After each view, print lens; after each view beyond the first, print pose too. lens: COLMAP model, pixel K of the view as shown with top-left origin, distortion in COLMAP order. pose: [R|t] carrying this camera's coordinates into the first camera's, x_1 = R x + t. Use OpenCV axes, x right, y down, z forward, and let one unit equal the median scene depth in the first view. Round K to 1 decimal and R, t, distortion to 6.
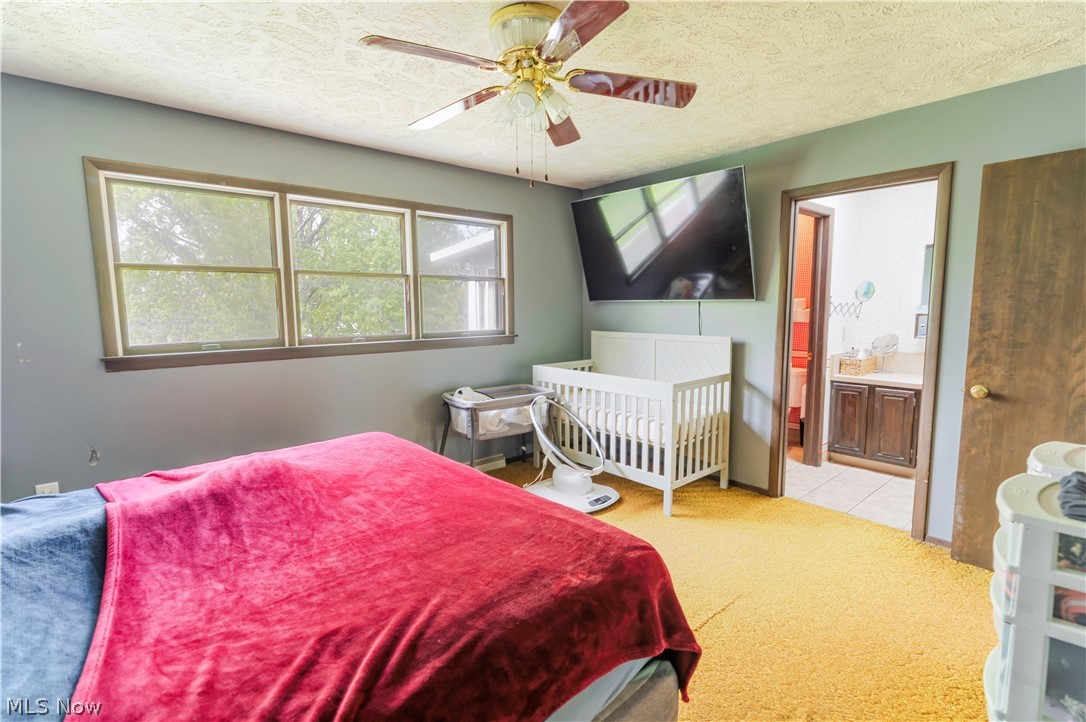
lens RADIAL K [[498.3, 0, 536.7], [0, 498.3, 357.9], [0, 0, 1]] dist [0.003226, -0.001030]
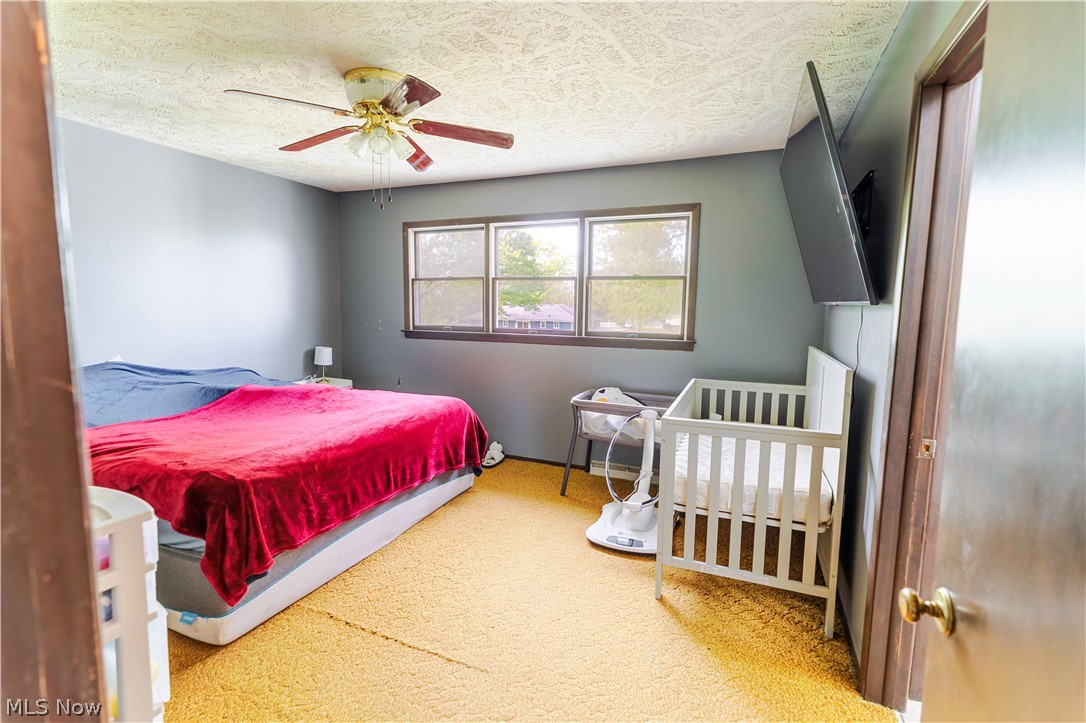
lens RADIAL K [[498.3, 0, 539.8], [0, 498.3, 363.9], [0, 0, 1]] dist [0.003226, -0.001030]
pose [[0.447120, 0.126094, -0.885542, 0.820384], [-0.107005, 0.990445, 0.087003, -0.073163], [0.888050, 0.055856, 0.456340, 0.489794]]
